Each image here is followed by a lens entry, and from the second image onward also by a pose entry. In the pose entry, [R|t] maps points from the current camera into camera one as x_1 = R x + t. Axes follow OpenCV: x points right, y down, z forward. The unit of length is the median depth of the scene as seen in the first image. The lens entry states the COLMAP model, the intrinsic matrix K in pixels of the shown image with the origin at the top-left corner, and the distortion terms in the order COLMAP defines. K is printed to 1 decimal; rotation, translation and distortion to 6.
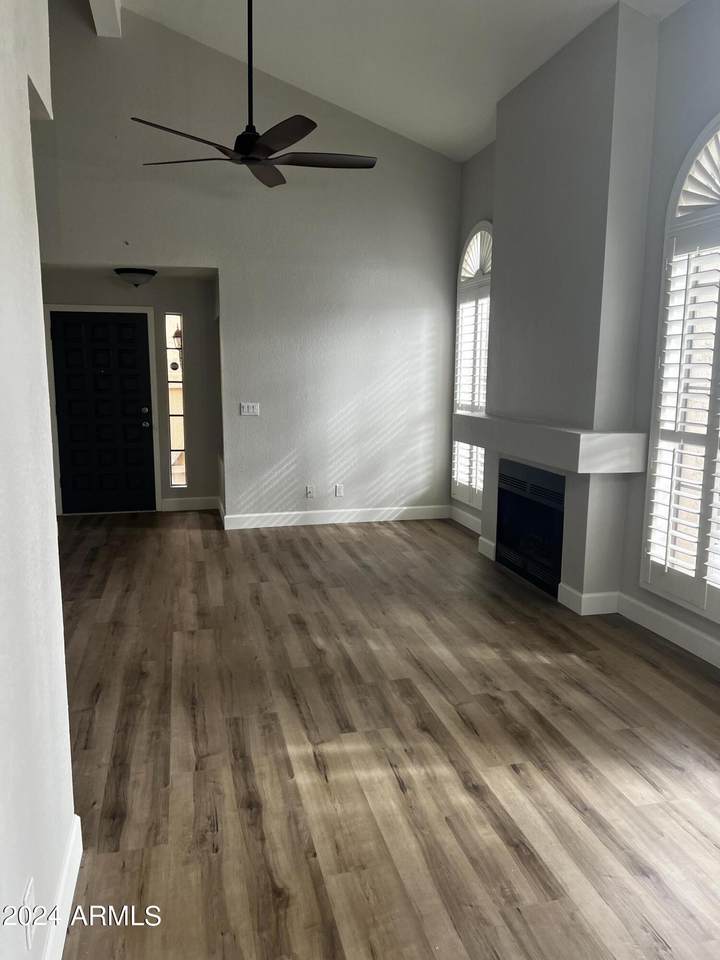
lens RADIAL K [[722.2, 0, 363.6], [0, 722.2, 480.5], [0, 0, 1]] dist [0.039621, -0.009220]
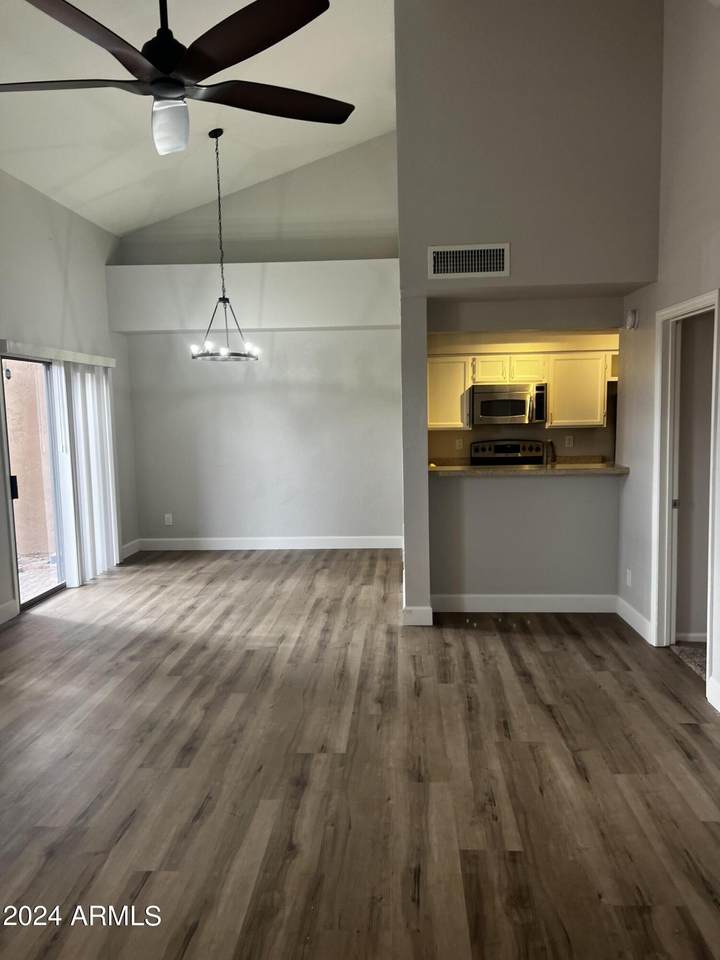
lens RADIAL K [[722.2, 0, 363.6], [0, 722.2, 480.5], [0, 0, 1]] dist [0.039621, -0.009220]
pose [[-0.954413, -0.018508, 0.297914, -0.601201], [0.060515, 0.965350, 0.253844, -0.323902], [-0.292289, 0.260300, -0.920223, 1.933875]]
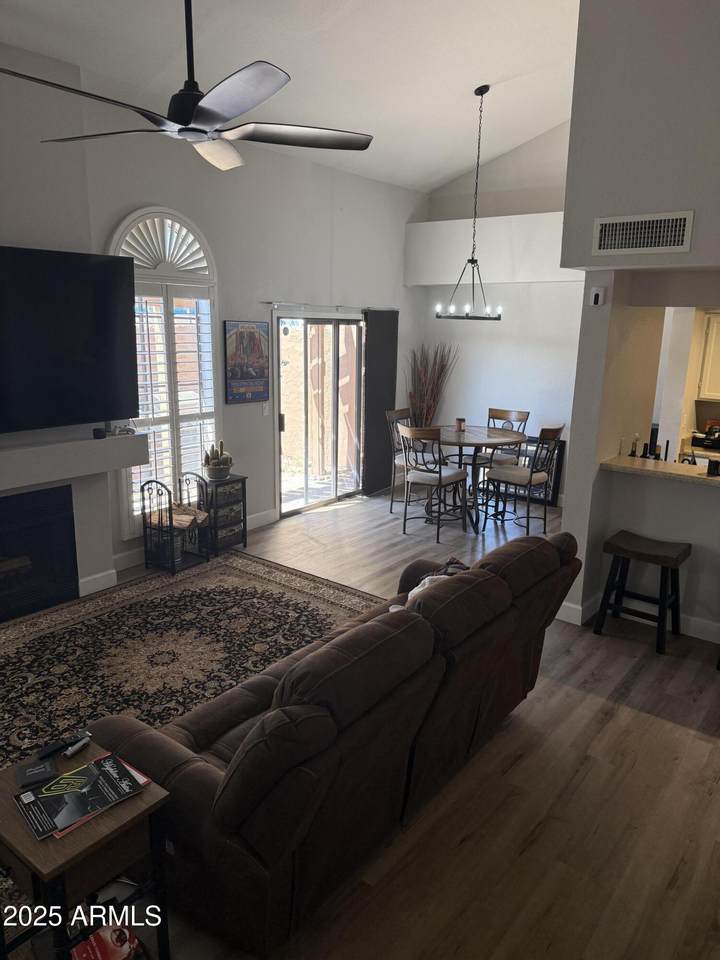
lens RADIAL K [[667.3, 0, 352.6], [0, 667.3, 476.9], [0, 0, 1]] dist [0.153223, -0.266103]
pose [[-0.621748, -0.193883, 0.758840, -0.968938], [0.098479, 0.941834, 0.321326, -0.389429], [-0.777001, 0.274513, -0.566490, 1.622460]]
